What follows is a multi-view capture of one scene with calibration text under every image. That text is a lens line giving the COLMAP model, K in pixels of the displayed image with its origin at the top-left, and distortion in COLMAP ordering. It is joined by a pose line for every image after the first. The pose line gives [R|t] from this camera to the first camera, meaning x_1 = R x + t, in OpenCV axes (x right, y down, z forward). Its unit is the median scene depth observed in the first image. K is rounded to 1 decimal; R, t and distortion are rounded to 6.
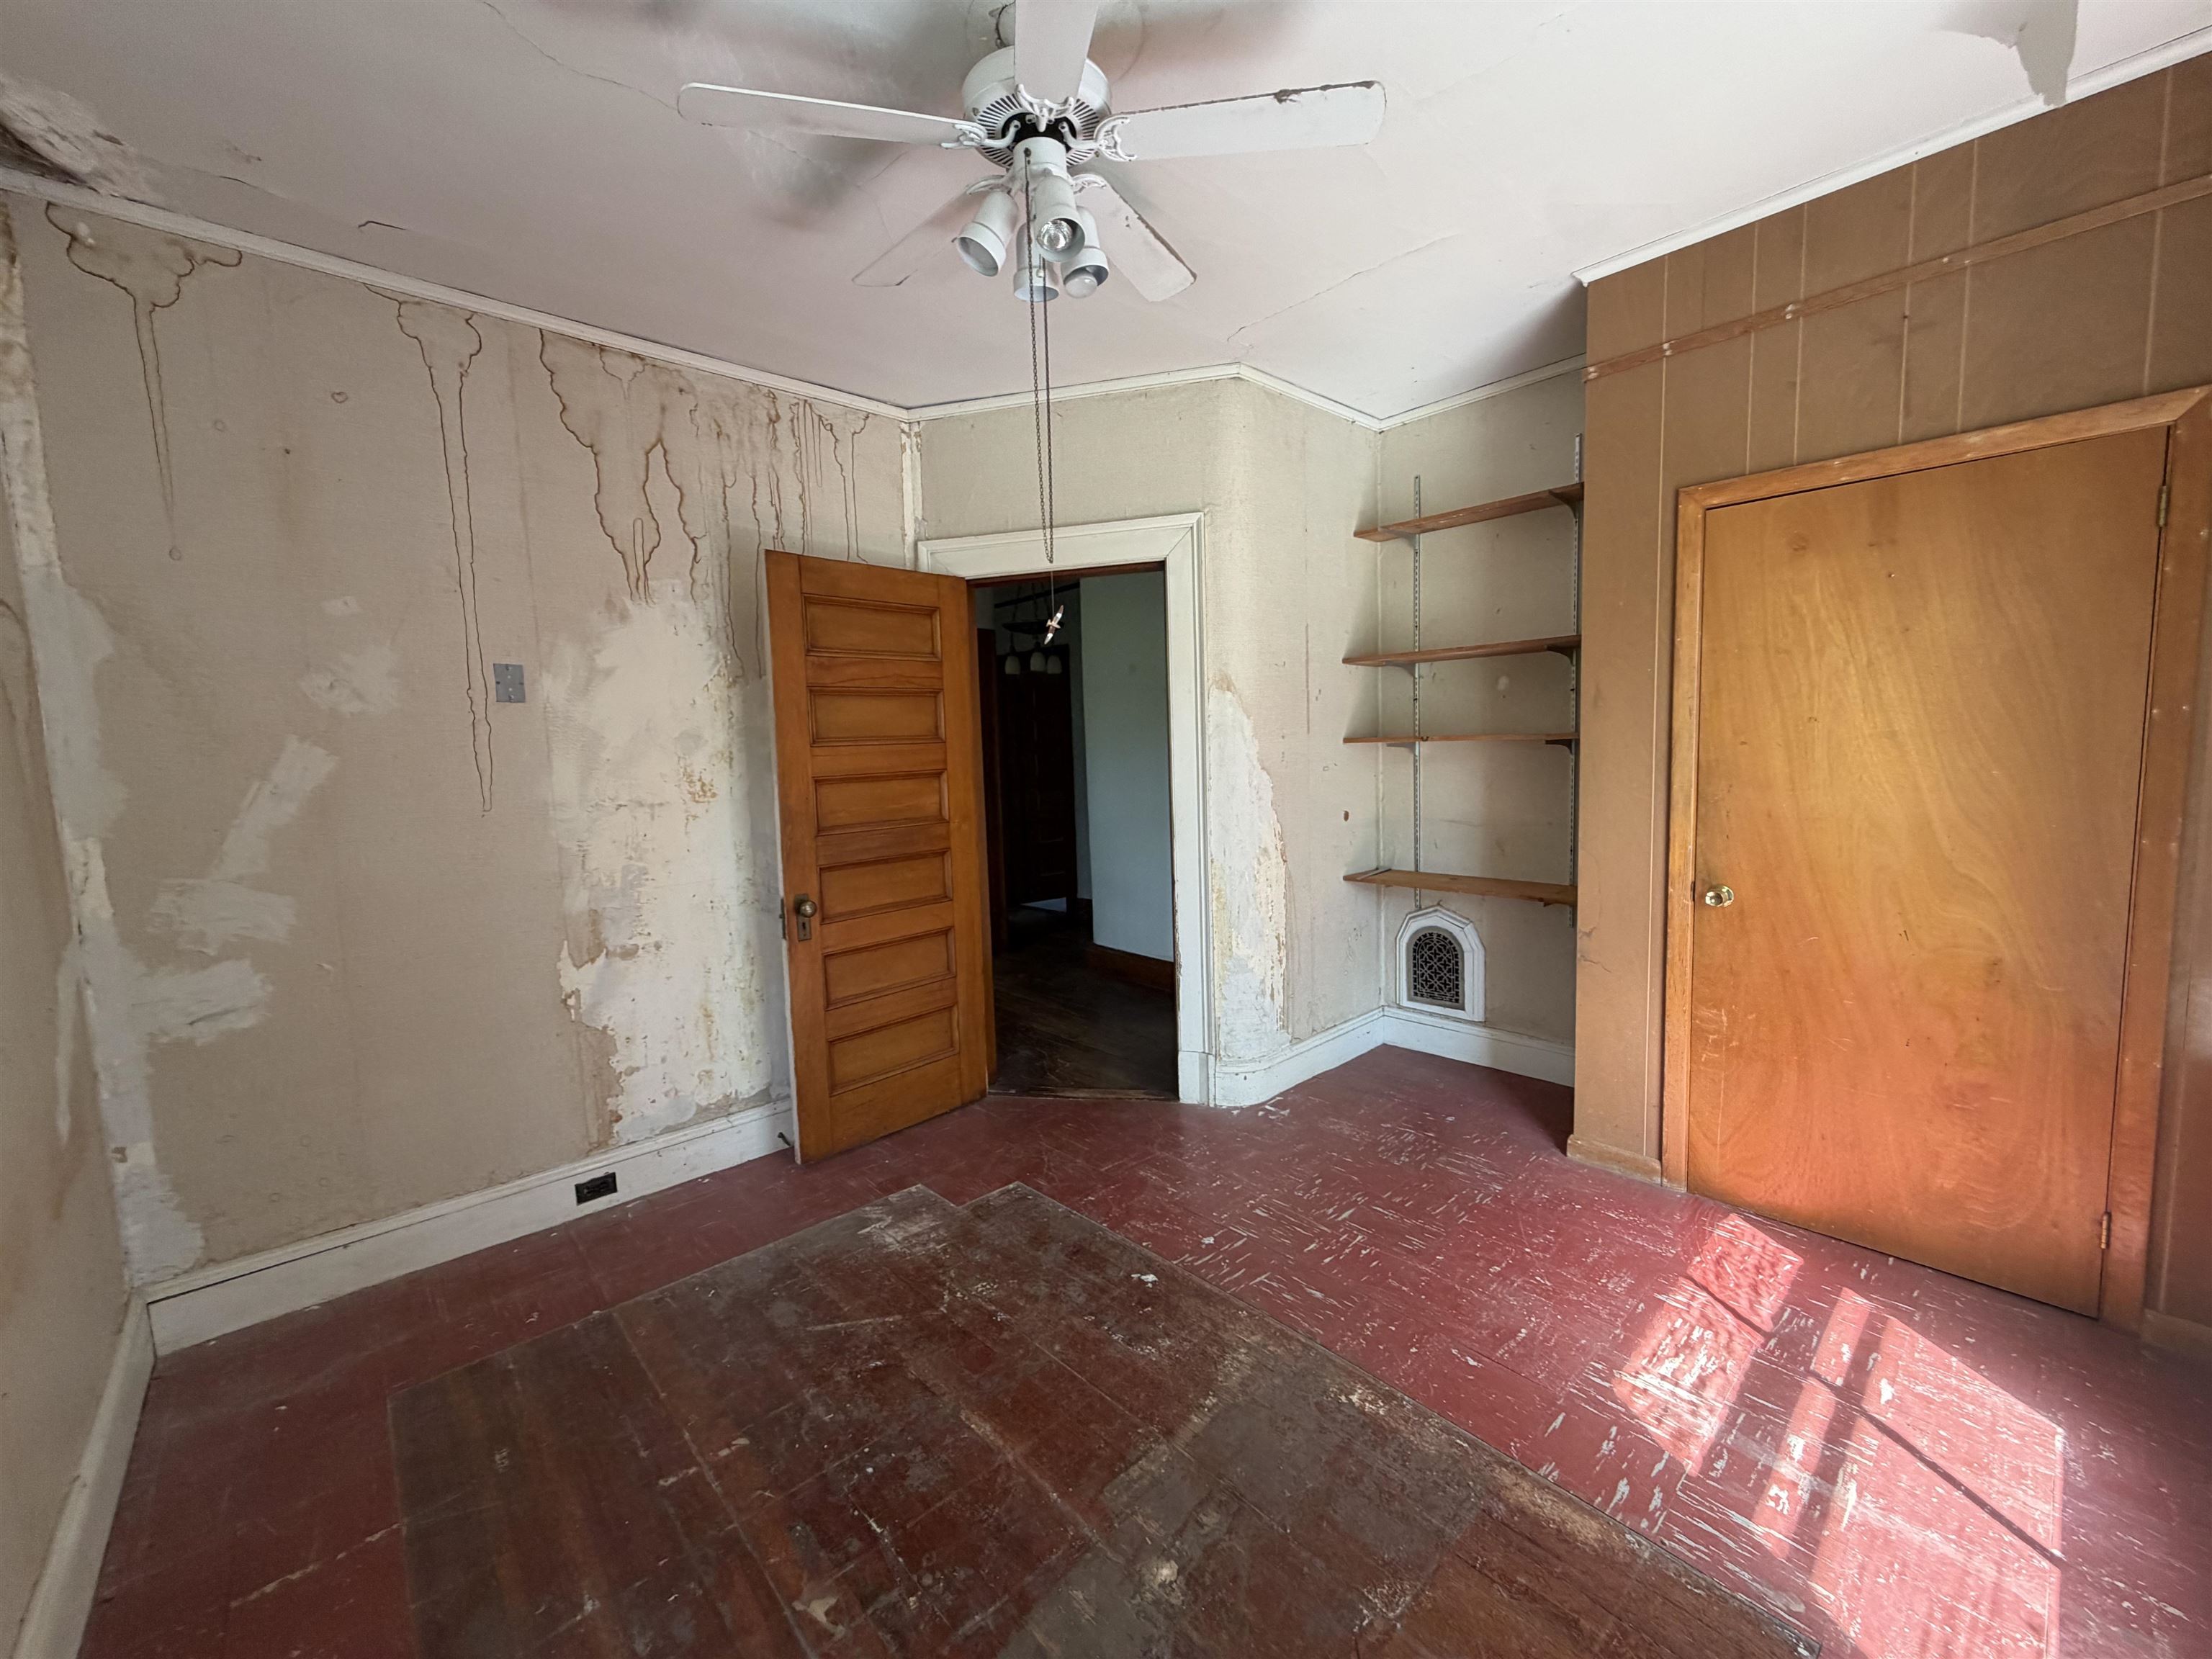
lens RADIAL K [[877.8, 0, 1100.2], [0, 877.8, 829.1], [0, 0, 1]] dist [-0.001726, 0.000096]
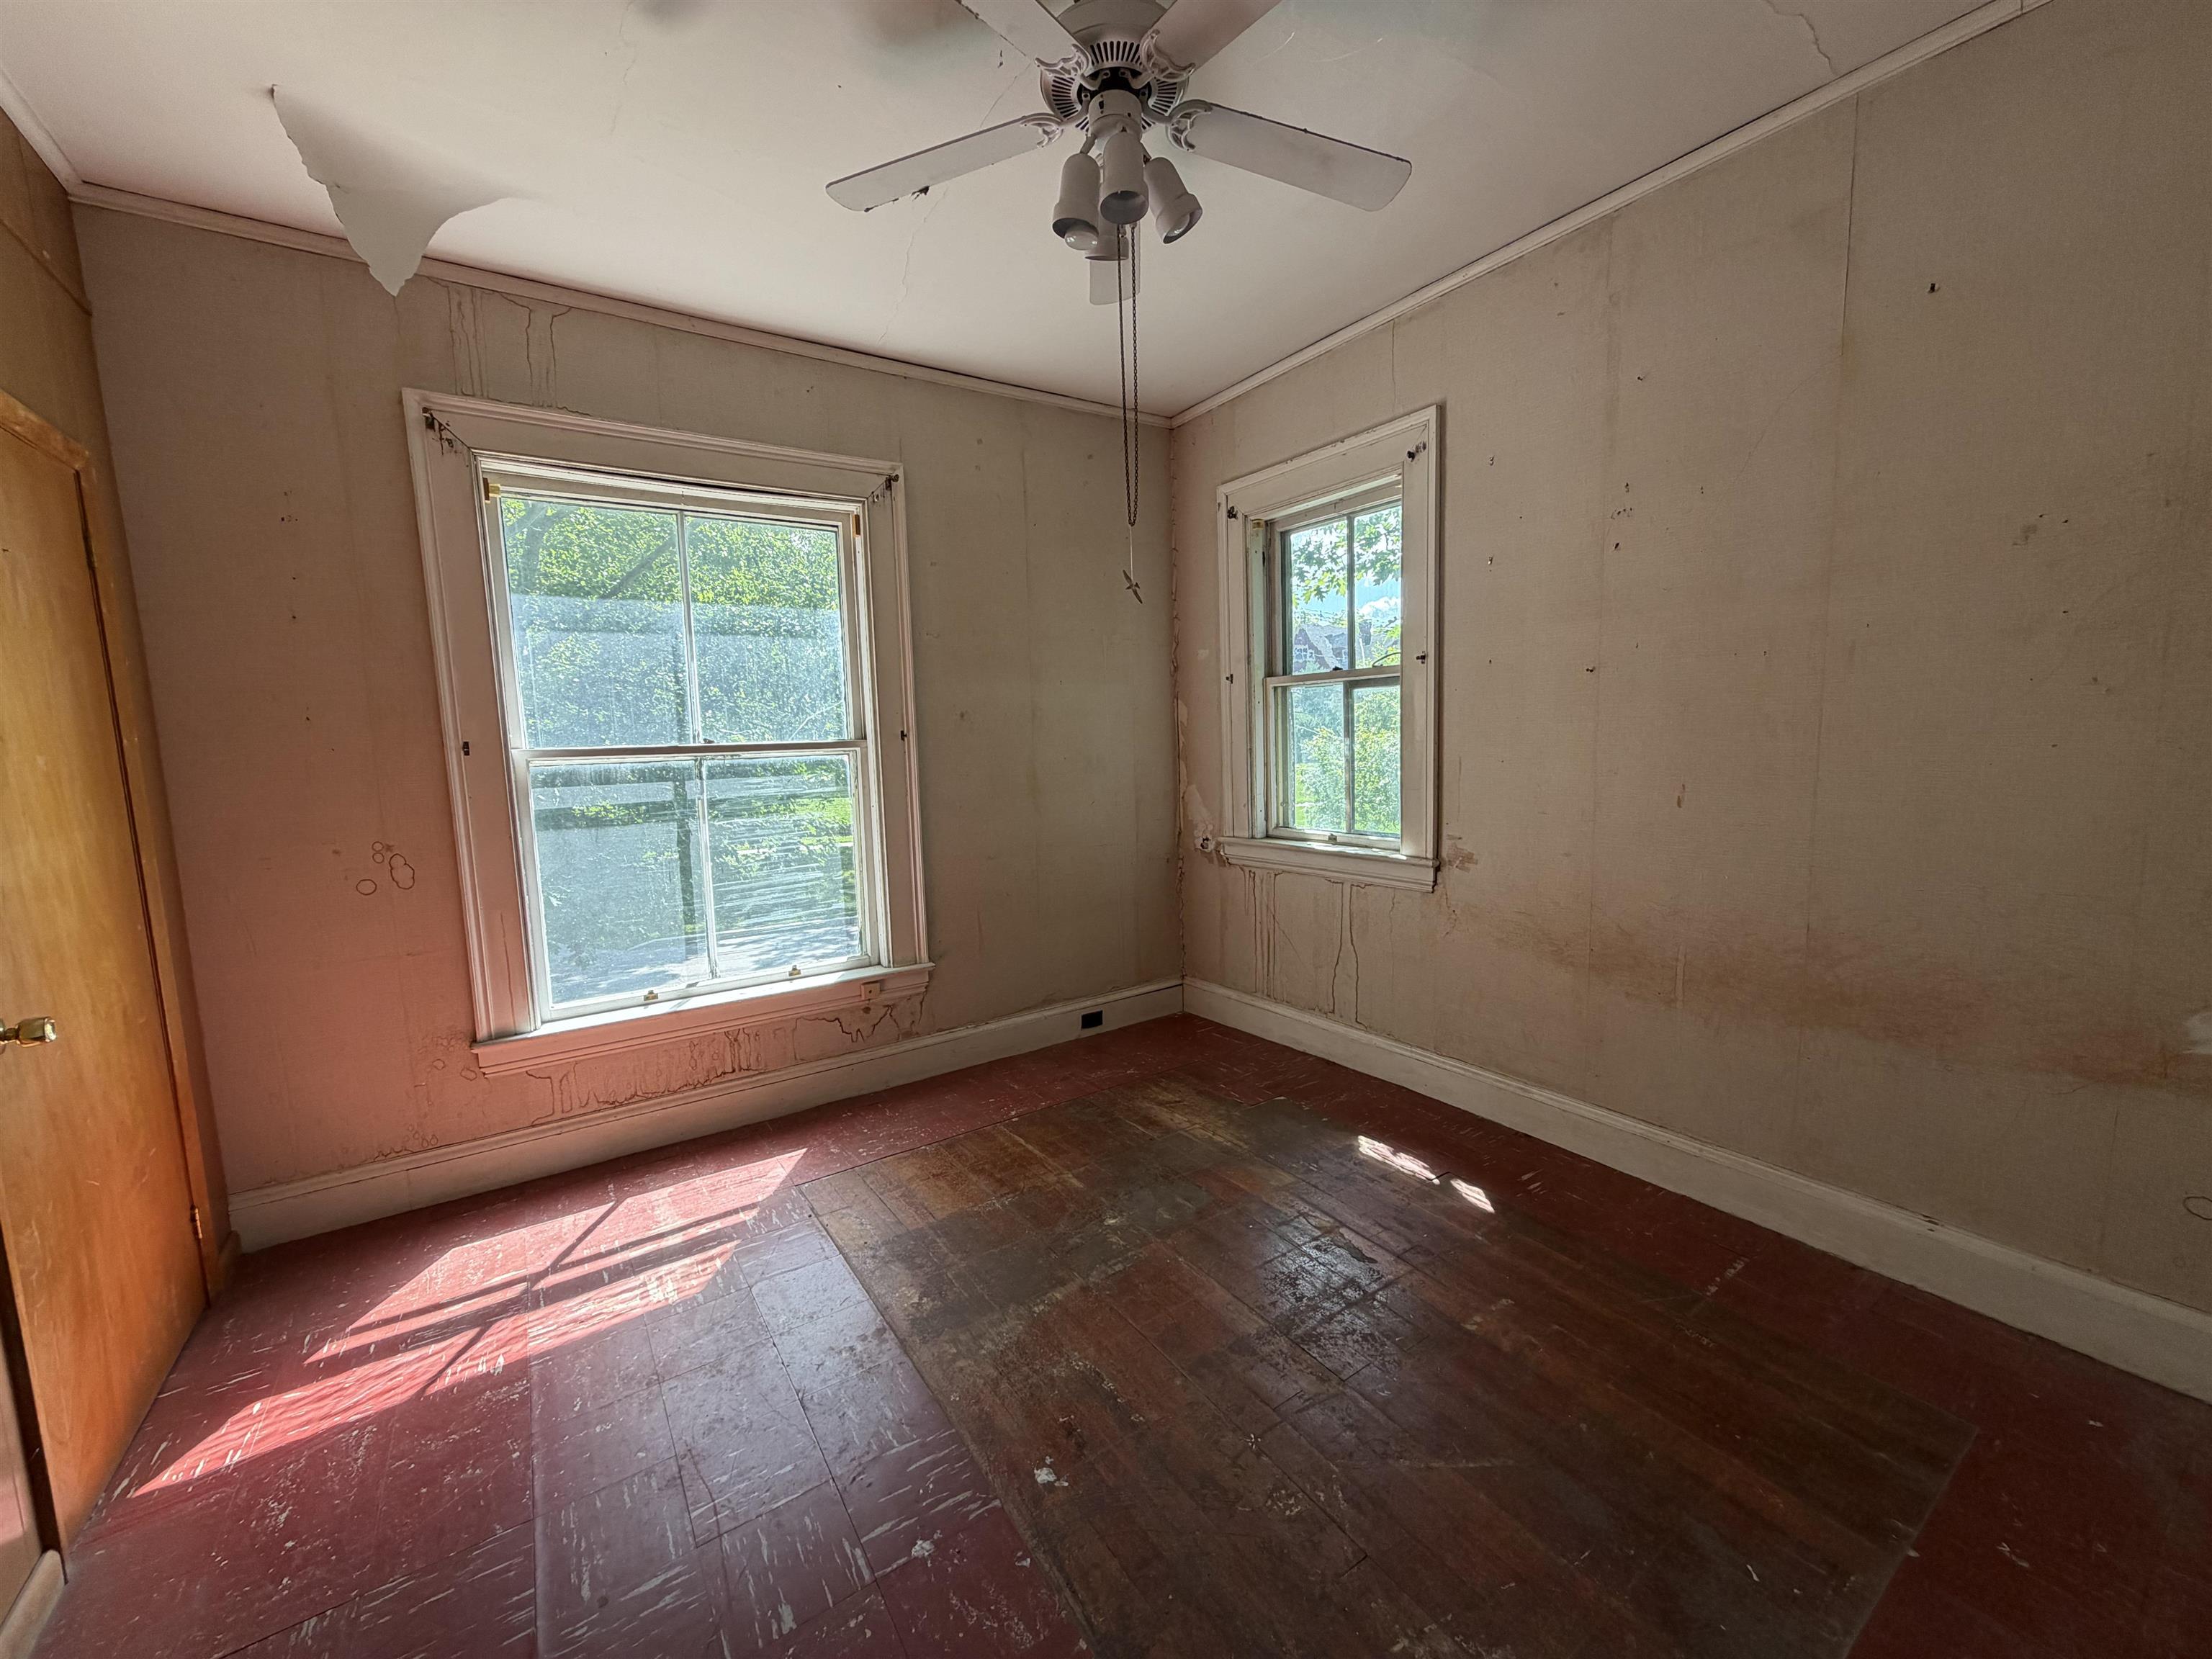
lens RADIAL K [[877.8, 0, 1100.2], [0, 877.8, 829.1], [0, 0, 1]] dist [-0.001726, 0.000096]
pose [[-0.987101, 0.048643, 0.152528, -0.136774], [0.081144, 0.973296, 0.214733, -0.154040], [-0.138009, 0.224340, -0.964689, 1.779884]]
